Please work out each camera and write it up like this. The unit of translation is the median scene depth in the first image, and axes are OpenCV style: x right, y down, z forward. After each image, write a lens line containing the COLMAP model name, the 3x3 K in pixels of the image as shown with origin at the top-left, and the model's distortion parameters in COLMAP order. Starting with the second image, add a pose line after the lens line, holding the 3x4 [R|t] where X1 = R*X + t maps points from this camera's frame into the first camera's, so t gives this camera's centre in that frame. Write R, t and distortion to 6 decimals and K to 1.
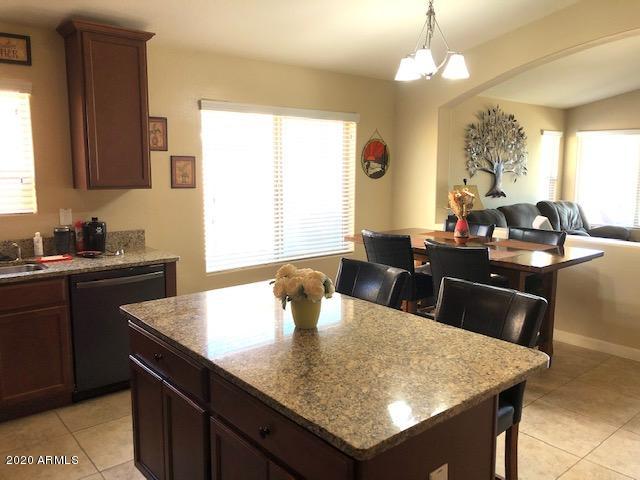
lens RADIAL K [[528.7, 0, 320.0], [0, 528.7, 240.0], [0, 0, 1]] dist [-0.005475, -0.018259]
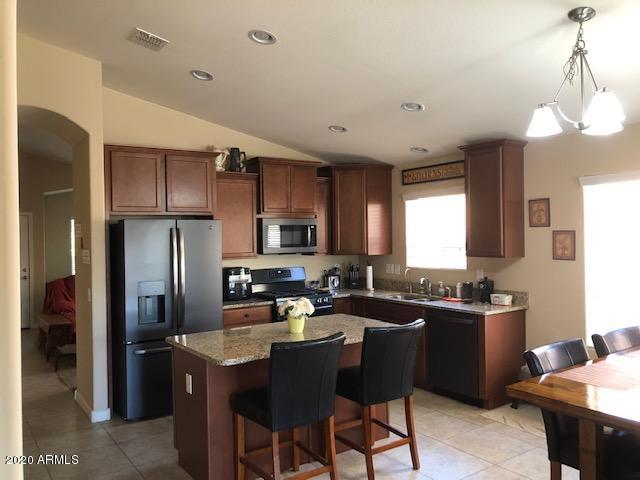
lens RADIAL K [[528.7, 0, 320.0], [0, 528.7, 240.0], [0, 0, 1]] dist [-0.005475, -0.018259]
pose [[-0.116291, -0.000470, -0.993215, 0.893410], [-0.129552, 0.991464, 0.014699, -0.091337], [0.984730, 0.130382, -0.115360, 0.639966]]
